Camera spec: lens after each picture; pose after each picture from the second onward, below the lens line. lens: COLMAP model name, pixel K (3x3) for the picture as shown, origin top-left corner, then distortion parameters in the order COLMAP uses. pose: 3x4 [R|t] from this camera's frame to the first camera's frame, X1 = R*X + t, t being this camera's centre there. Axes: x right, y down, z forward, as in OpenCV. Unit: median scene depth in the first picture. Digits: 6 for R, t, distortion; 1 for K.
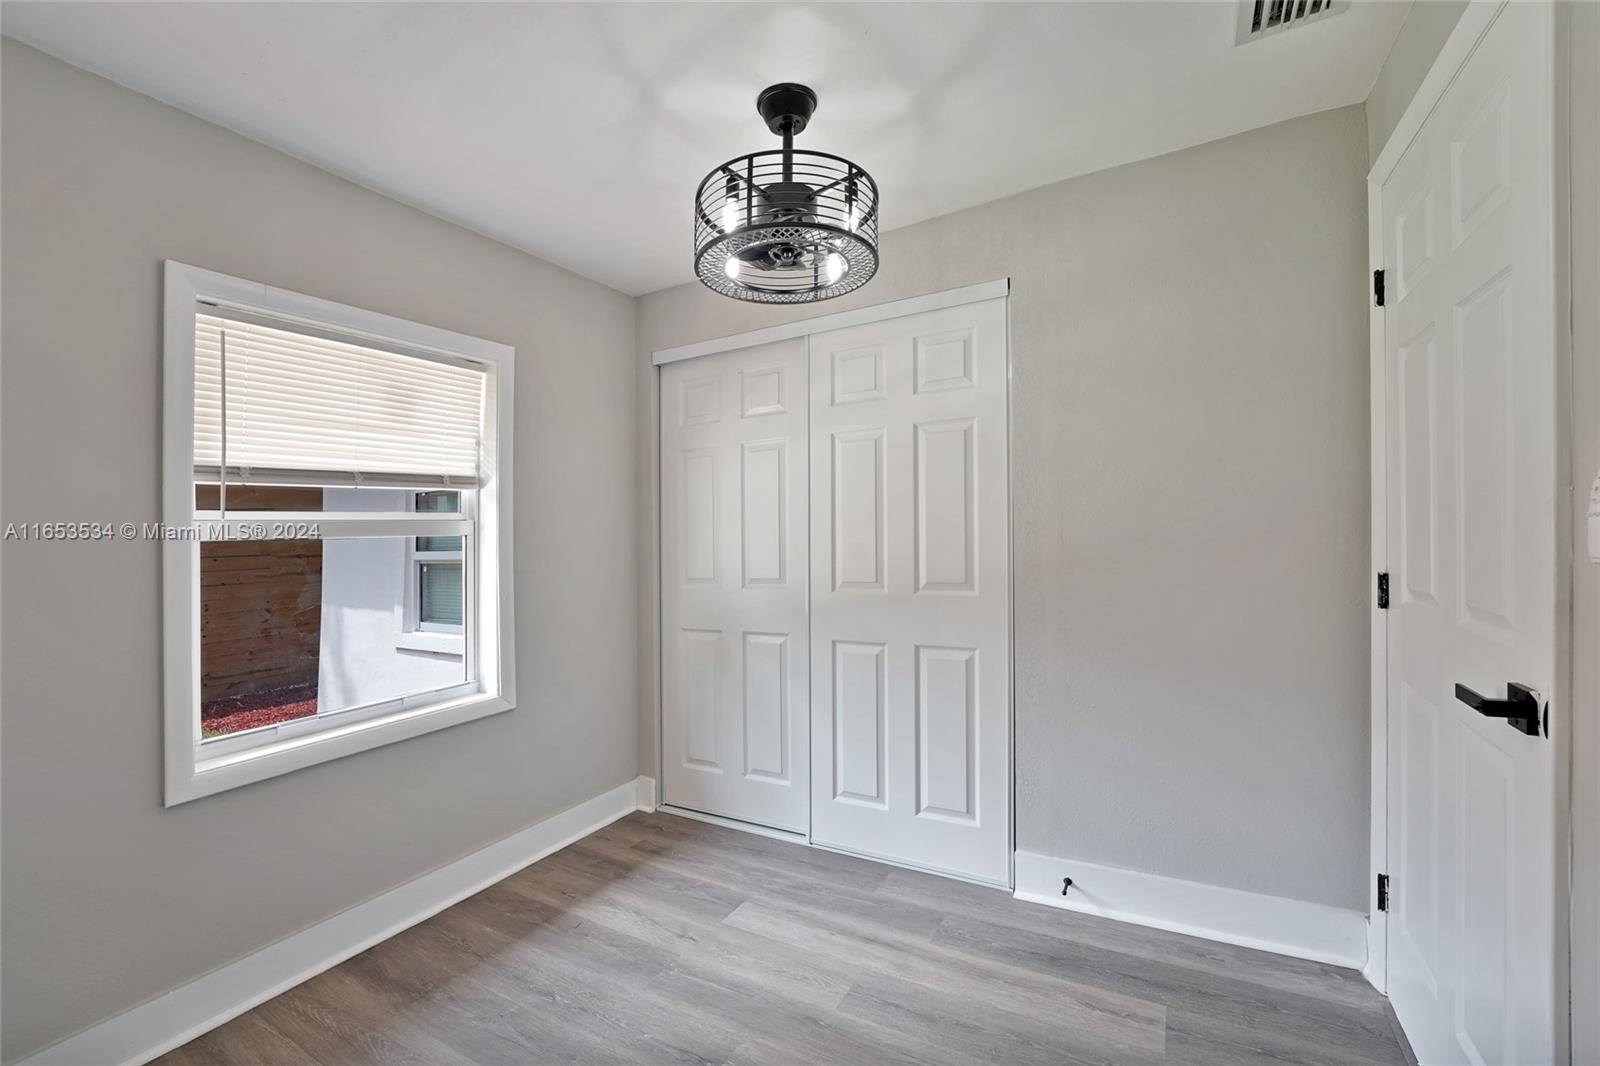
lens RADIAL K [[659.6, 0, 796.9], [0, 659.6, 527.6], [0, 0, 1]] dist [-0.022381, 0.000023]
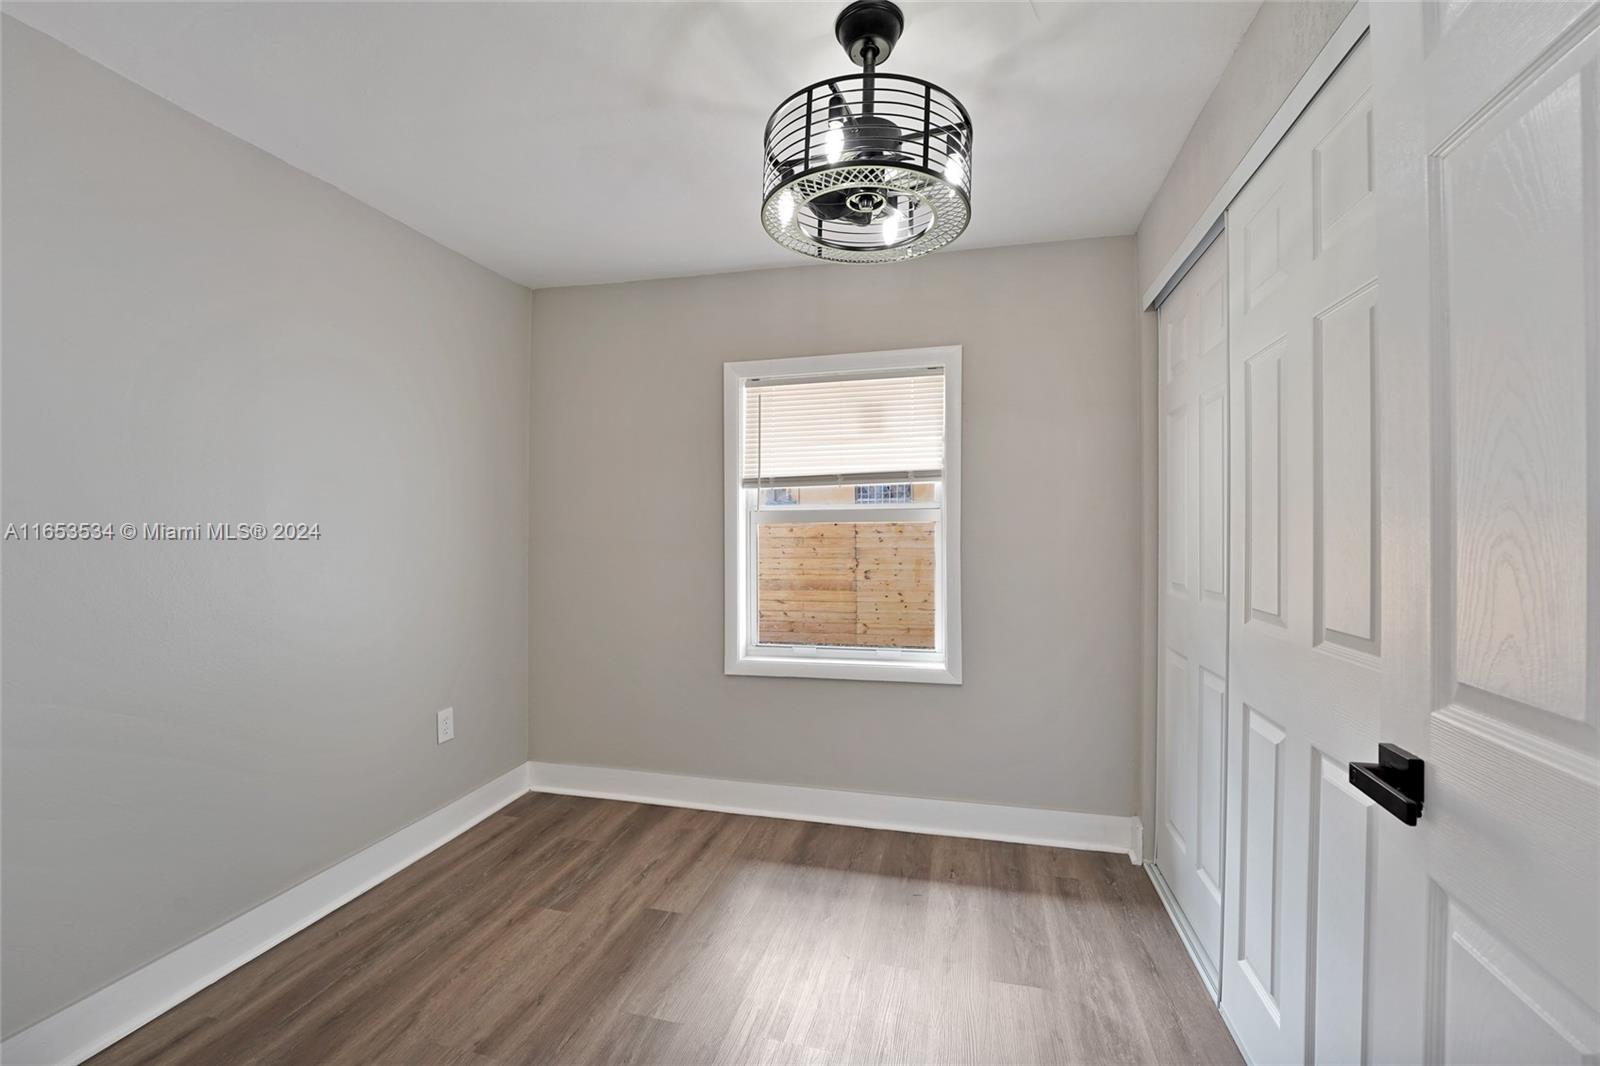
lens RADIAL K [[676.7, 0, 822.8], [0, 676.7, 531.1], [0, 0, 1]] dist [-0.000652, -0.000071]
pose [[0.282120, 0.015140, -0.959260, 0.594124], [0.001656, 0.999866, 0.016268, 0.008011], [0.959378, -0.006178, 0.282057, 0.501983]]
